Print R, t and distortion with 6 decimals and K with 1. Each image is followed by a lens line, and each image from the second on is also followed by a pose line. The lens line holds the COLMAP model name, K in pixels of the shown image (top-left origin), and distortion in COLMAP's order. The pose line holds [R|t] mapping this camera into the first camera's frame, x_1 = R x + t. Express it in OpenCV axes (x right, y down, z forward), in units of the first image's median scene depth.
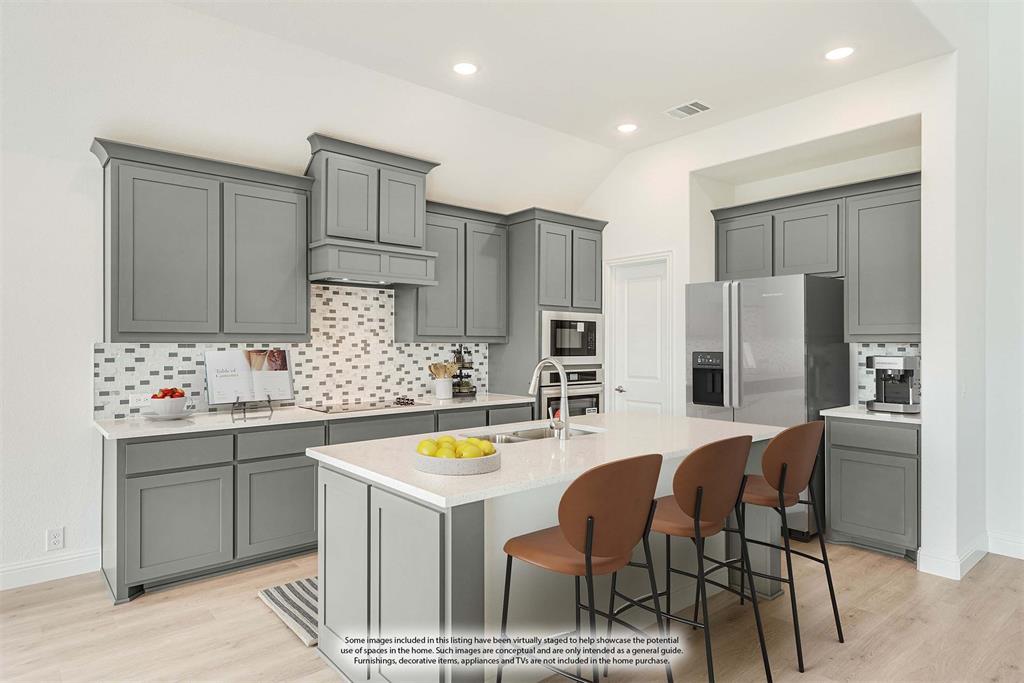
lens RADIAL K [[587.1, 0, 507.7], [0, 587.1, 342.8], [0, 0, 1]] dist [0.015873, -0.000800]
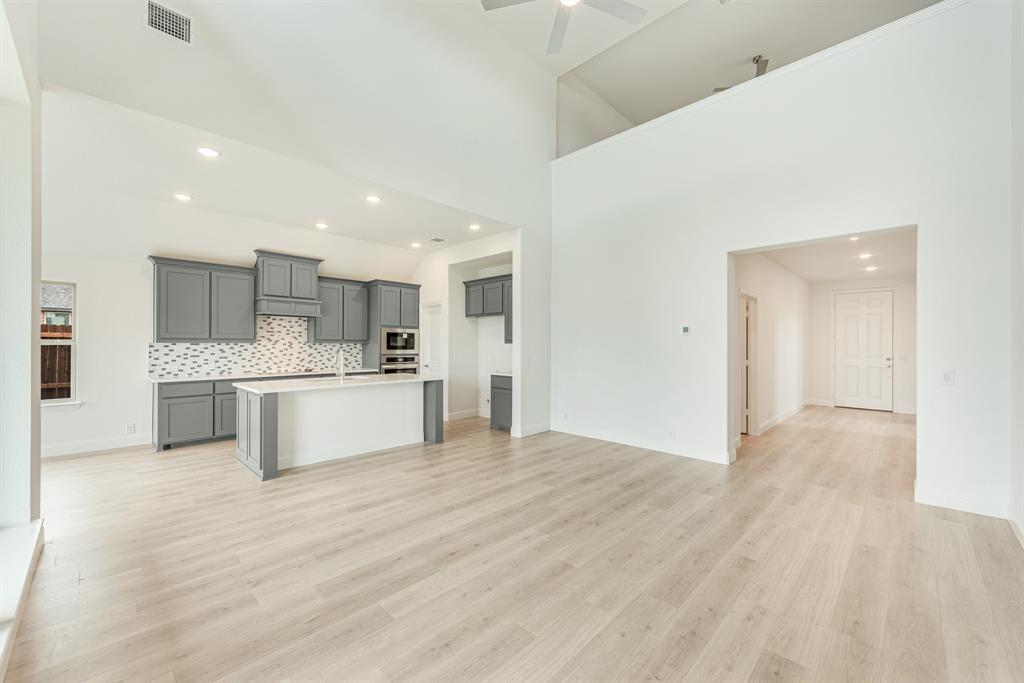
lens RADIAL K [[402.9, 0, 513.5], [0, 402.9, 342.7], [0, 0, 1]] dist [0.000668, 0.000172]
pose [[0.994984, 0.001226, 0.100031, 0.423217], [-0.000872, 0.999993, -0.003581, 0.003330], [-0.100035, 0.003476, 0.994978, -0.534730]]
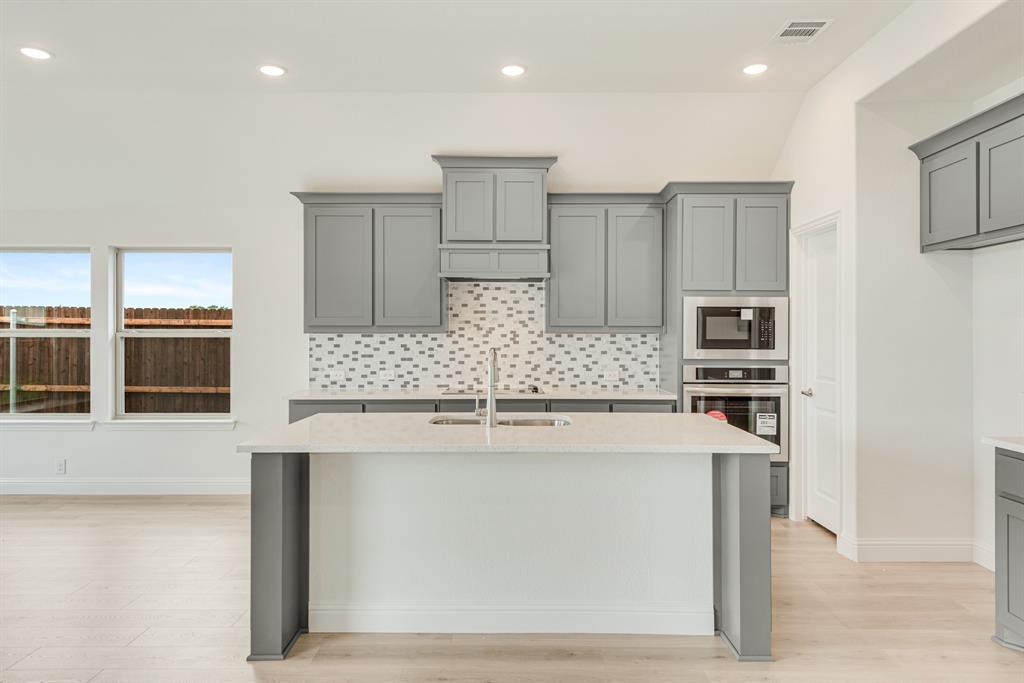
lens RADIAL K [[646.6, 0, 512.1], [0, 646.6, 333.4], [0, 0, 1]] dist [0.015829, -0.002604]
pose [[0.759706, -0.001284, -0.650265, 0.542840], [0.000133, 0.999998, -0.001818, 0.002083], [0.650266, 0.001295, 0.759705, 0.102987]]
